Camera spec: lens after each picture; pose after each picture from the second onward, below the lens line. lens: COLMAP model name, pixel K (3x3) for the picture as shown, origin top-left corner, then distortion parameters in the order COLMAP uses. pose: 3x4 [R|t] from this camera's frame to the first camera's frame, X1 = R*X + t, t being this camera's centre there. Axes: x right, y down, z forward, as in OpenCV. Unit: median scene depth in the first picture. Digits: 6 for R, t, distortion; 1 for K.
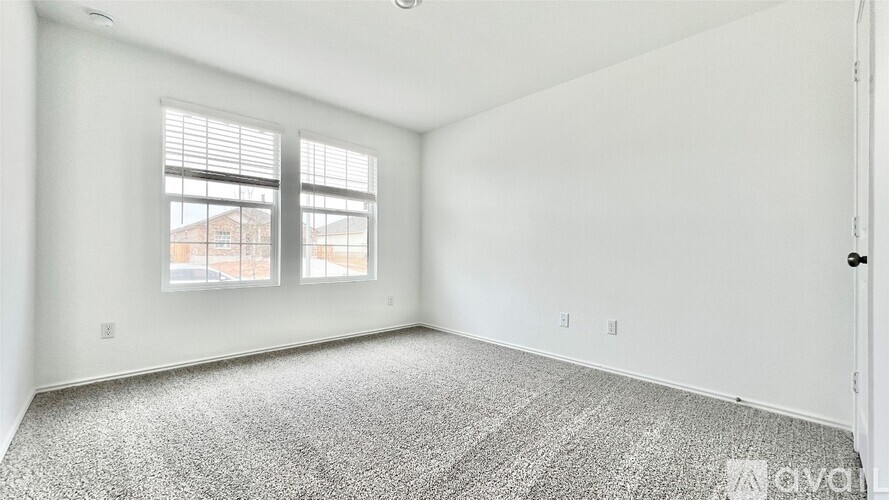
lens RADIAL K [[354.3, 0, 444.5], [0, 354.3, 250.0], [0, 0, 1]] dist [0.000390, 0.000008]
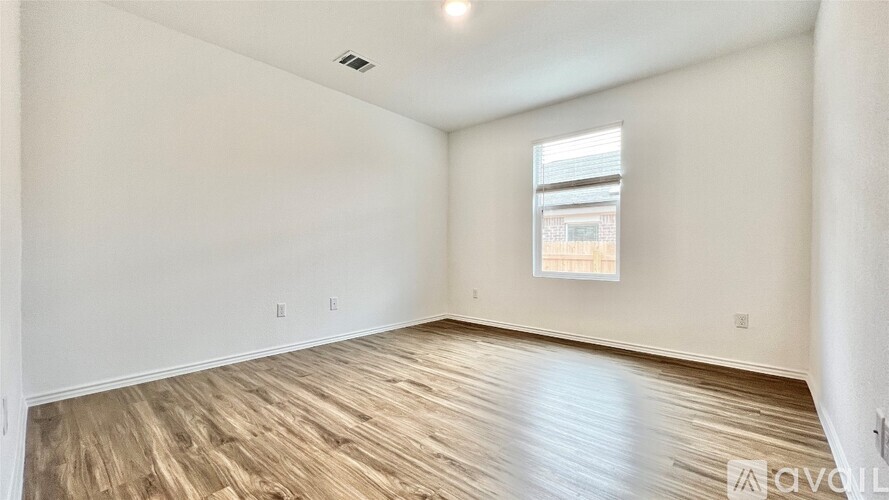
lens RADIAL K [[354.3, 0, 444.5], [0, 354.3, 250.0], [0, 0, 1]] dist [0.000390, 0.000008]
pose [[0.083214, 0.002446, -0.996529, 0.557288], [0.013144, 0.999907, 0.003552, 0.002240], [0.996445, -0.013394, 0.083175, 0.525251]]
